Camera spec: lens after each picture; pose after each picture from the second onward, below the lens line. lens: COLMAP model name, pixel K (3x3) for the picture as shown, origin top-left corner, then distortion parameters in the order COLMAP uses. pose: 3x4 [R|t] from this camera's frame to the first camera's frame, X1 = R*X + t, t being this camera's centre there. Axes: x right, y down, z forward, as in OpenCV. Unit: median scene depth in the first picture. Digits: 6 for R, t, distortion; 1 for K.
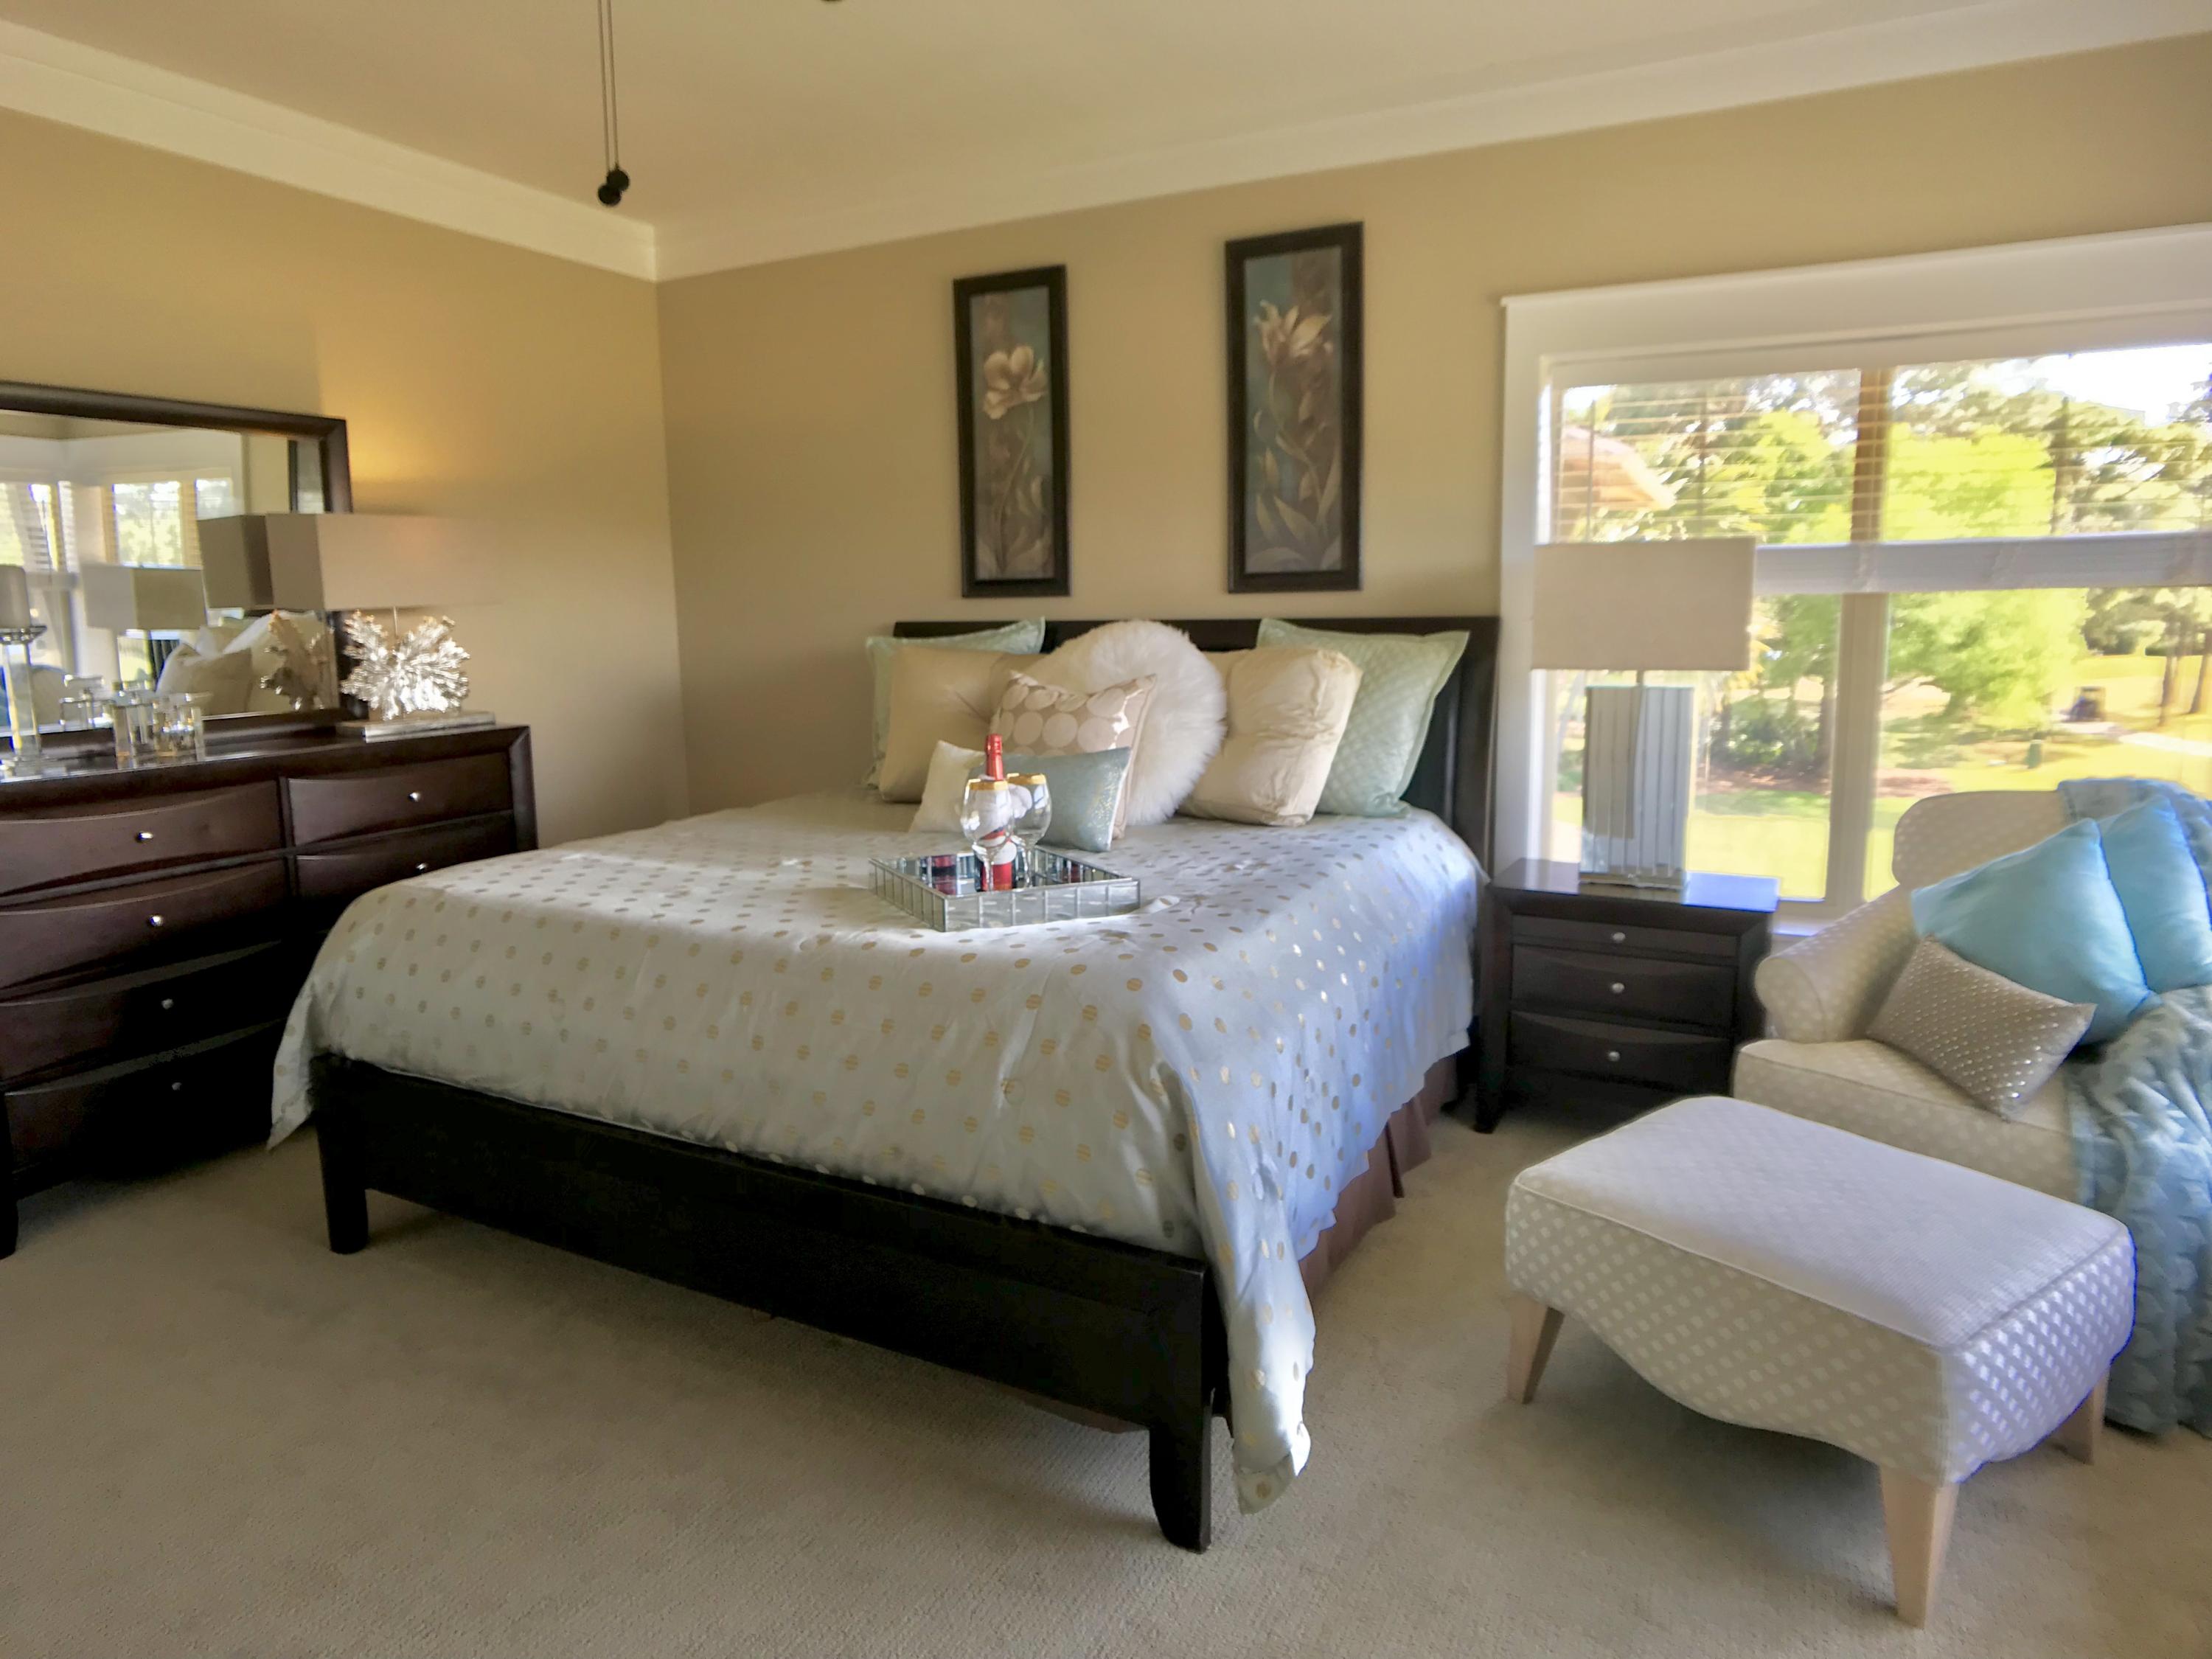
lens RADIAL K [[1337.8, 0, 1118.0], [0, 1337.8, 821.9], [0, 0, 1]] dist [-0.046783, 0.023432]
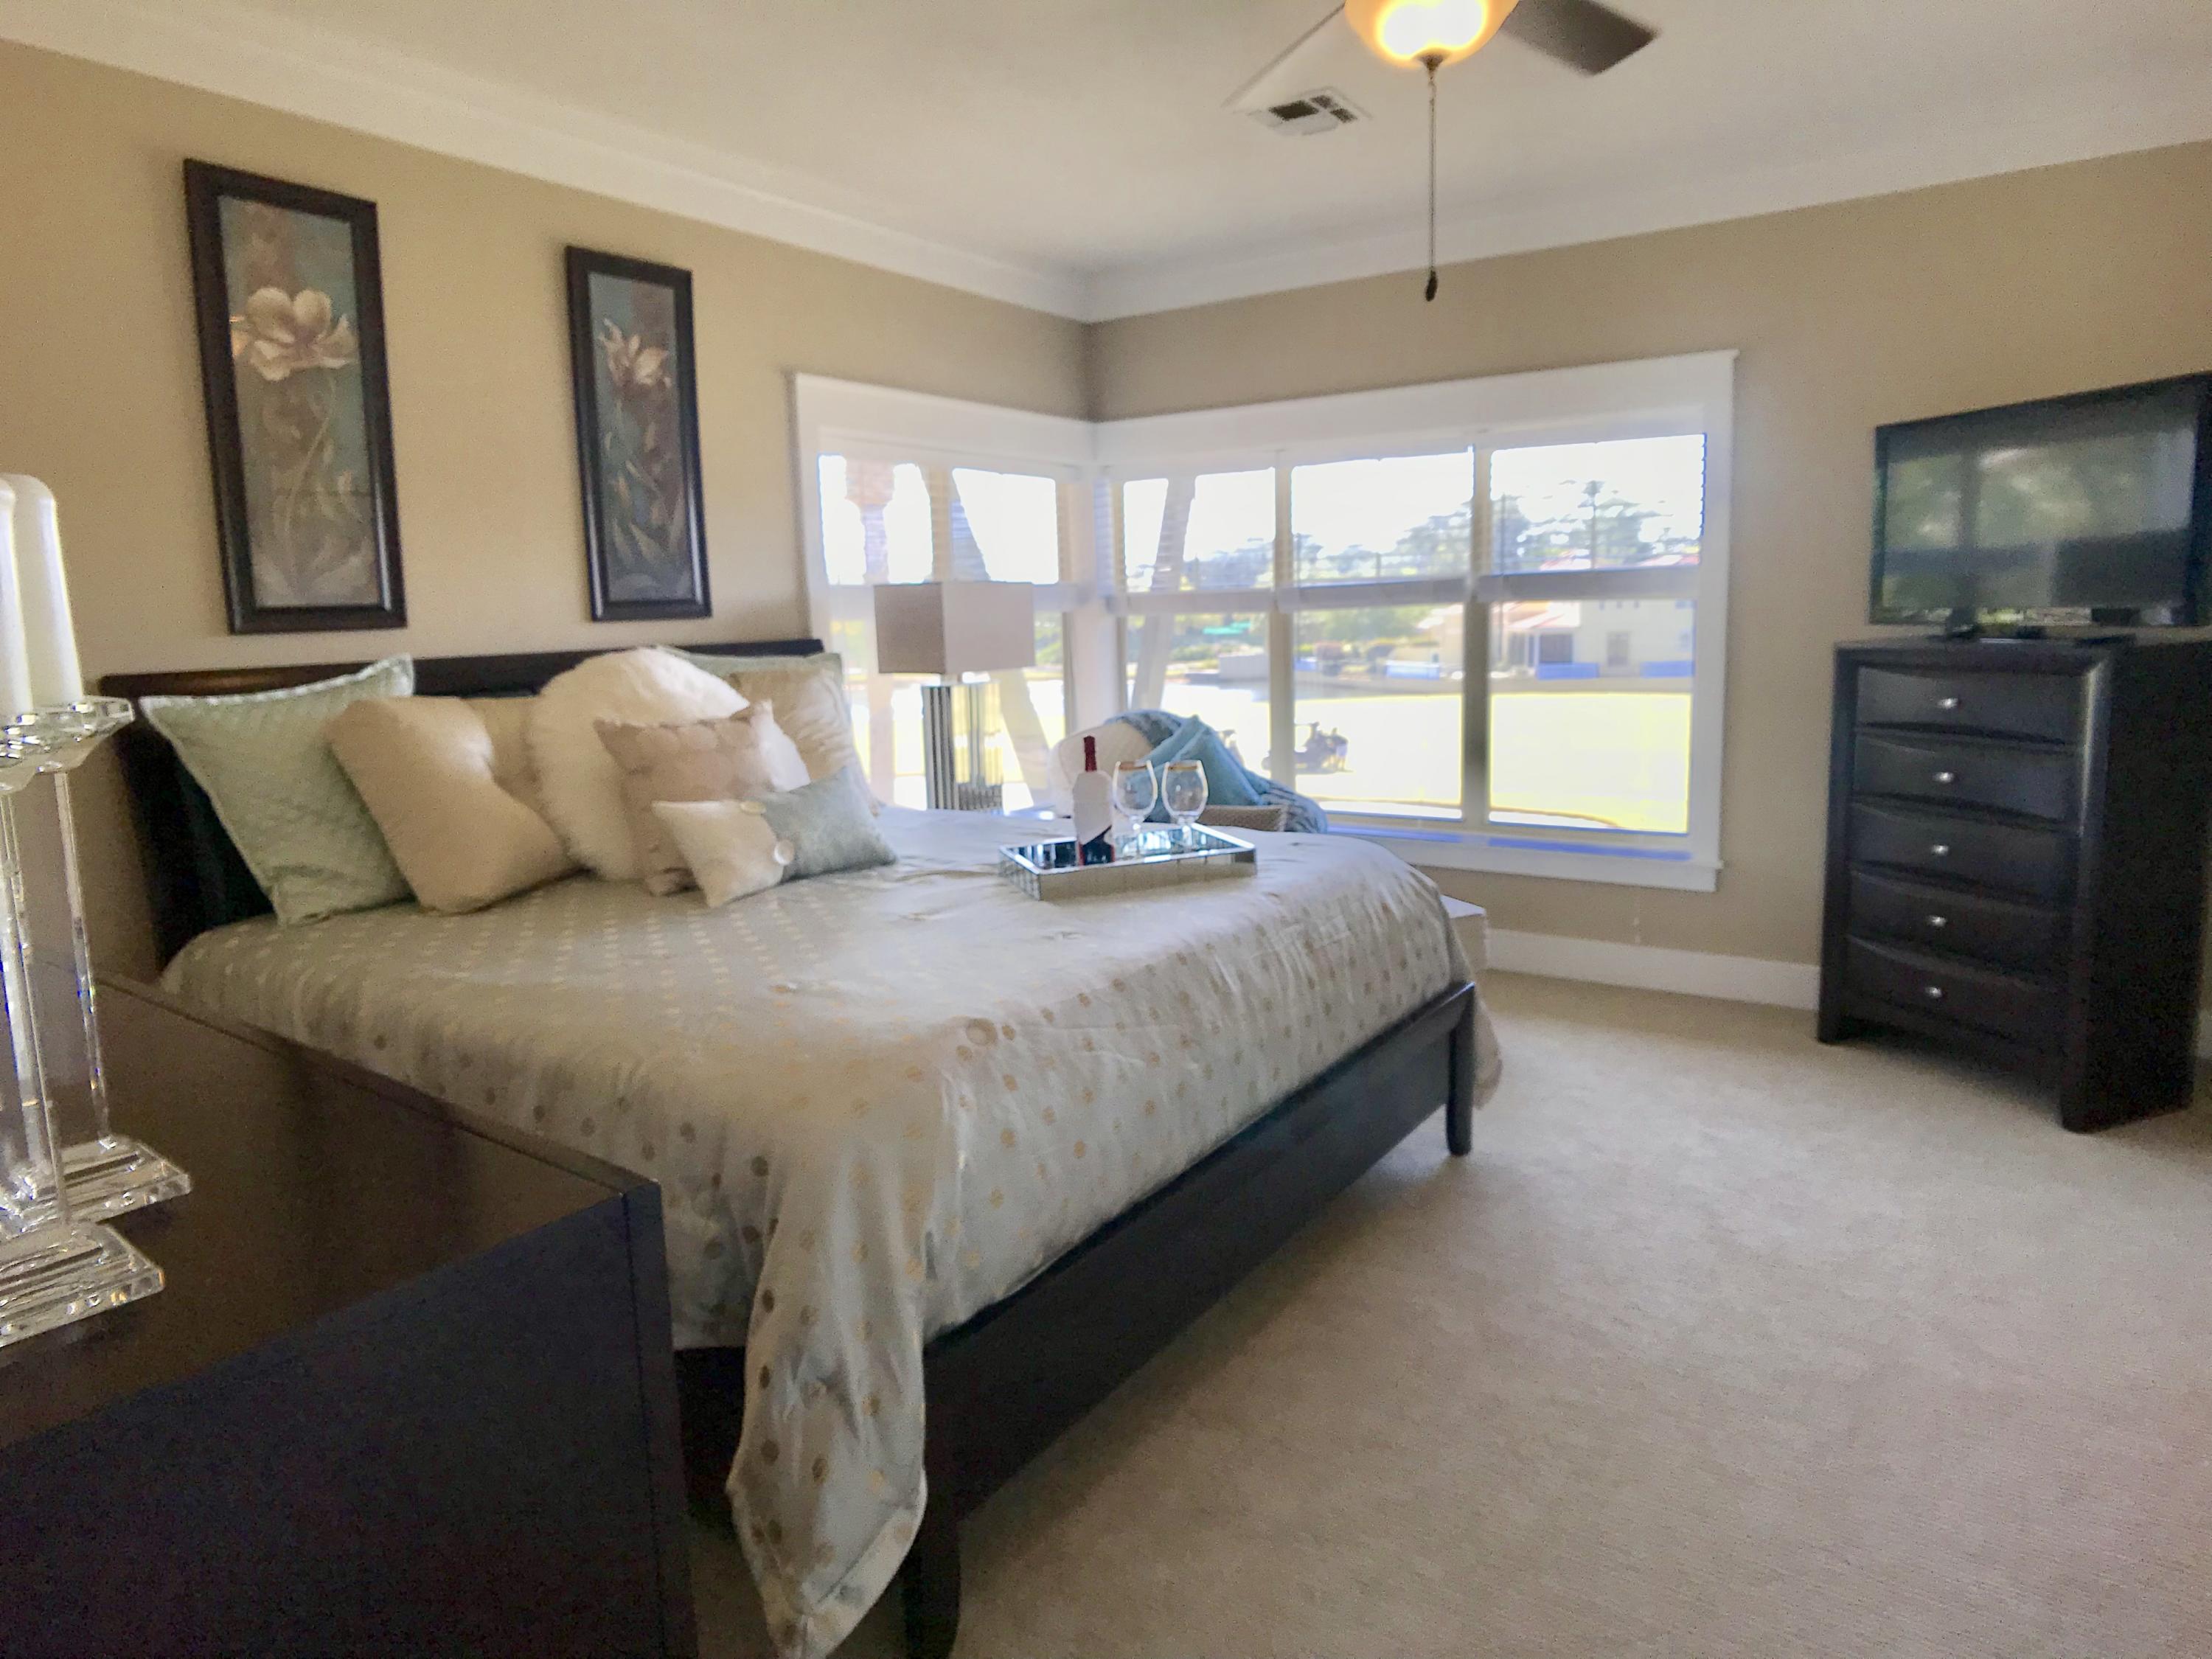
lens RADIAL K [[1337.8, 0, 1111.5], [0, 1337.8, 814.0], [0, 0, 1]] dist [-0.046783, 0.023432]
pose [[0.137096, -0.144473, 0.979965, -0.829269], [0.181460, 0.976228, 0.118536, -0.088768], [-0.973795, 0.161574, 0.160053, 0.545603]]
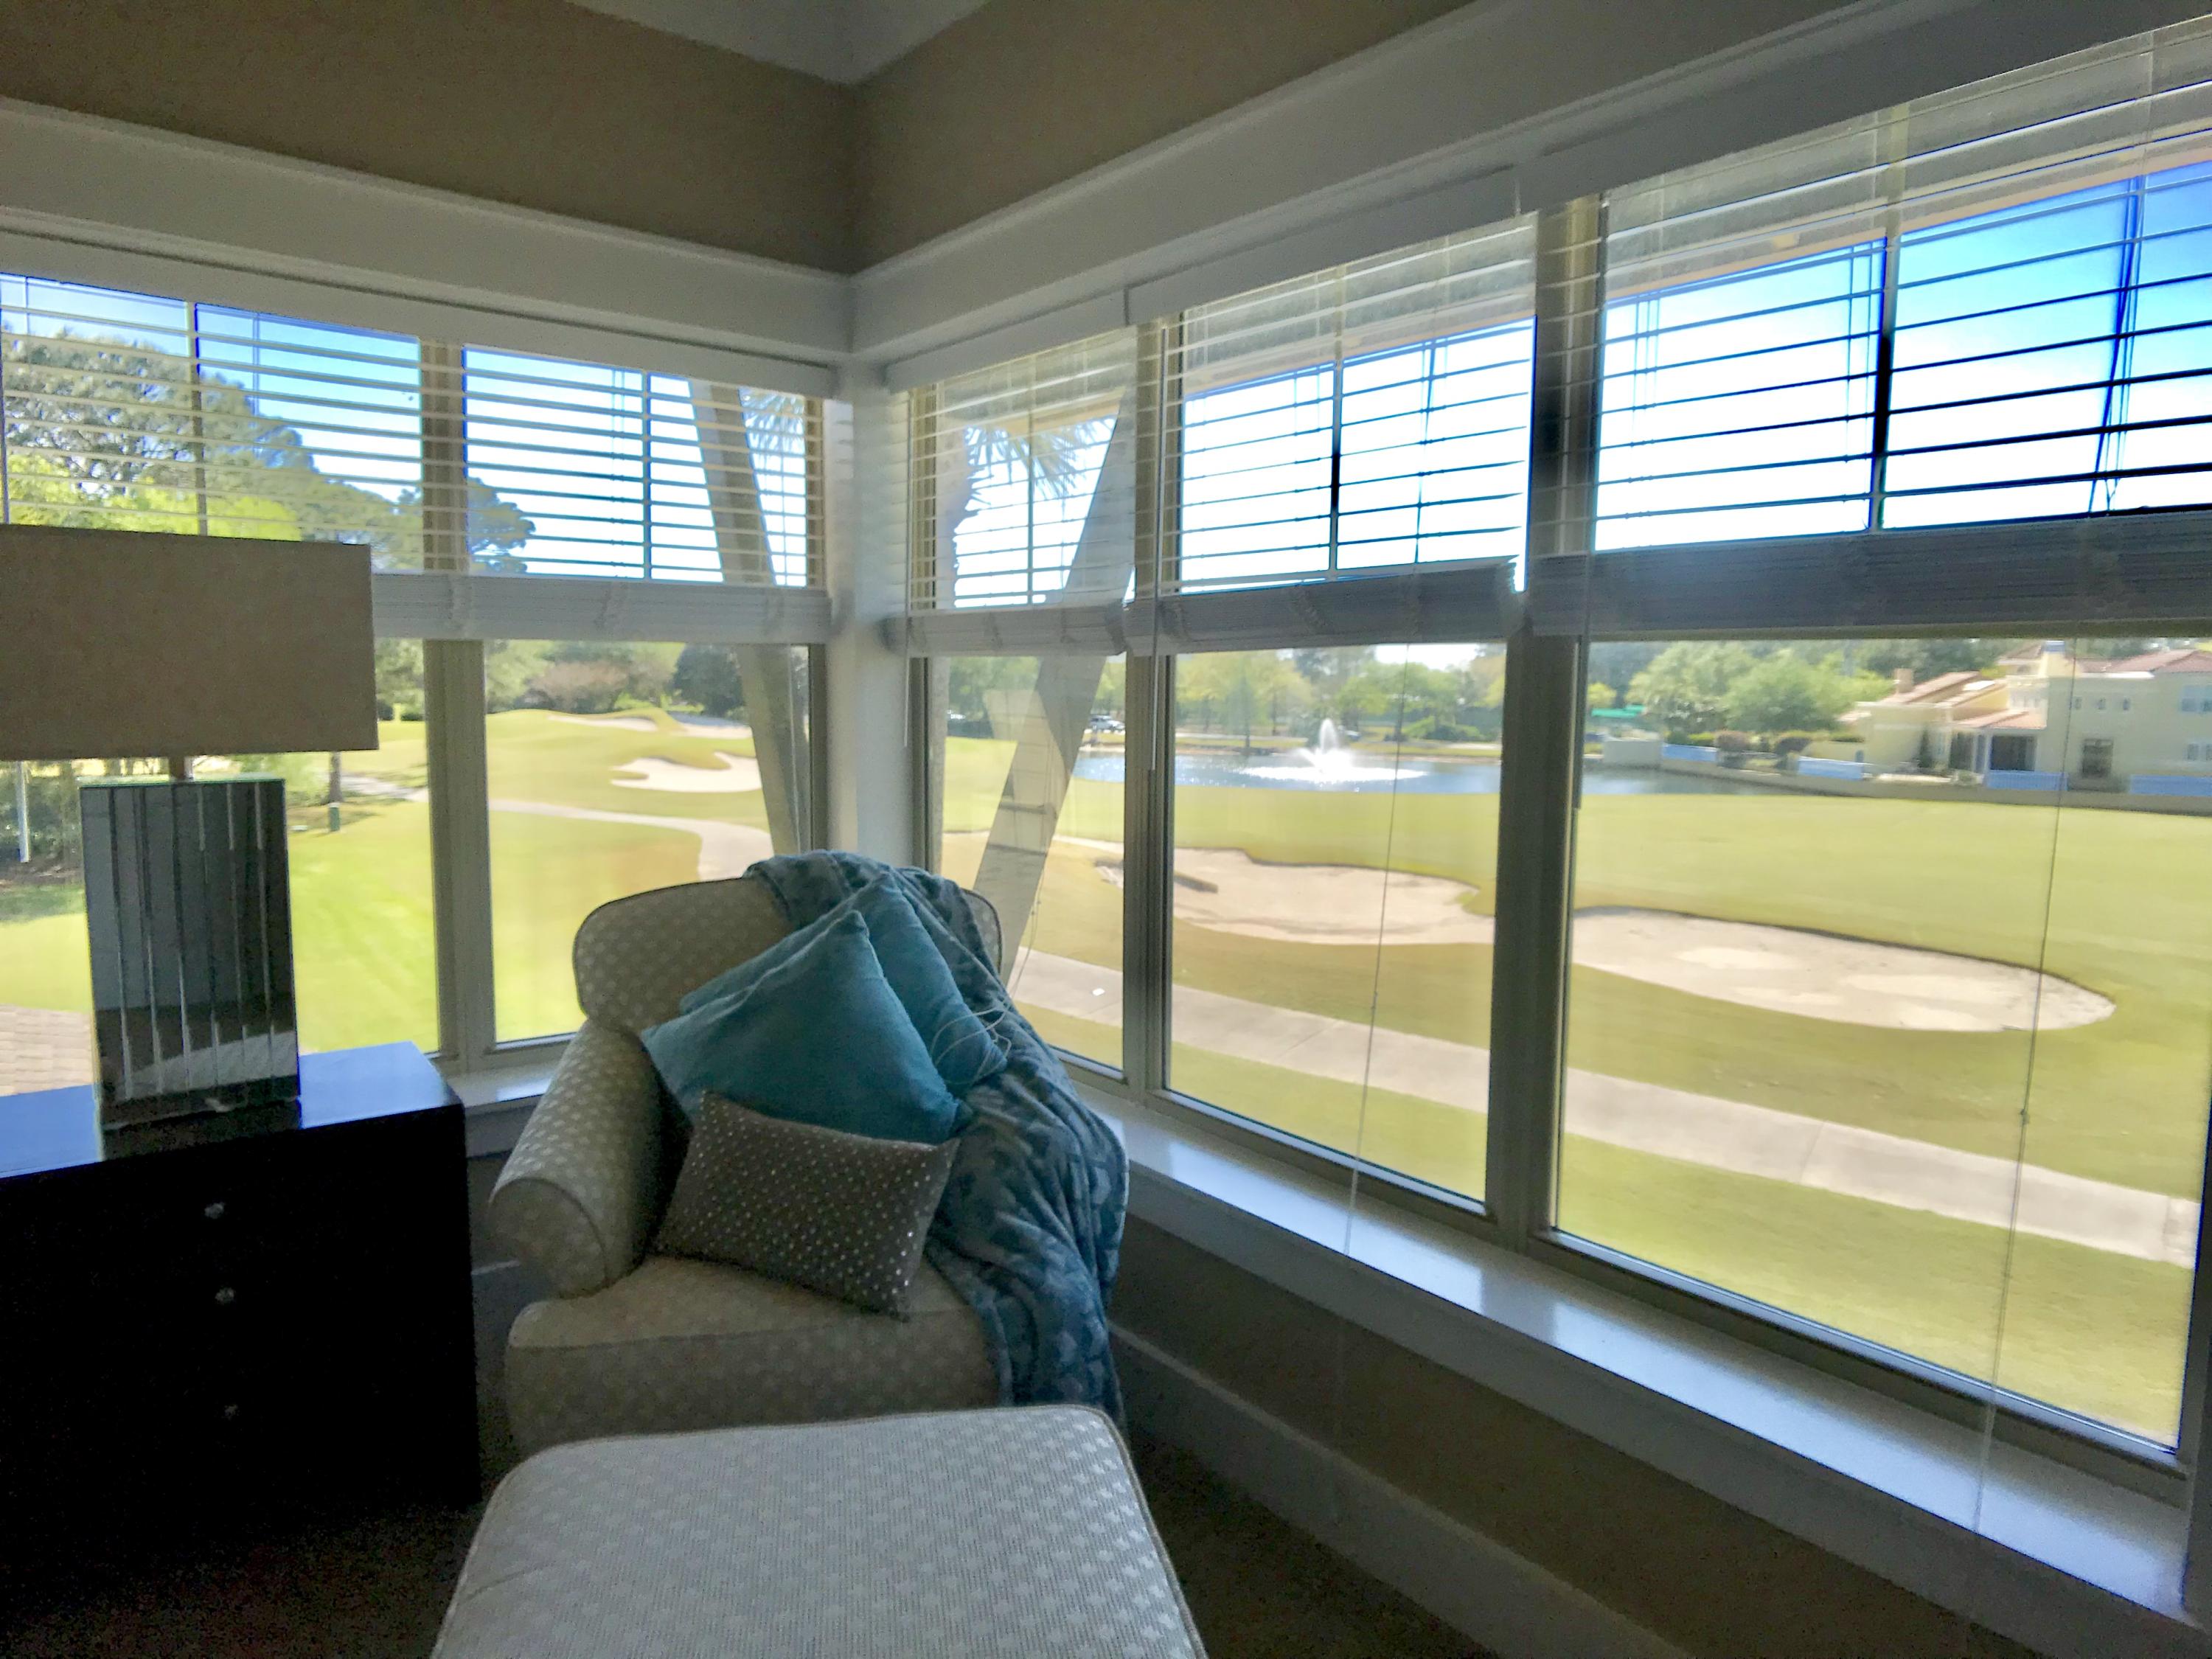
lens RADIAL K [[1337.8, 0, 1091.8], [0, 1337.8, 825.4], [0, 0, 1]] dist [-0.046783, 0.023432]
pose [[0.419510, -0.083227, 0.903927, 0.026442], [0.127434, 0.991326, 0.032132, -0.041193], [-0.898761, 0.101711, 0.426478, 0.321304]]
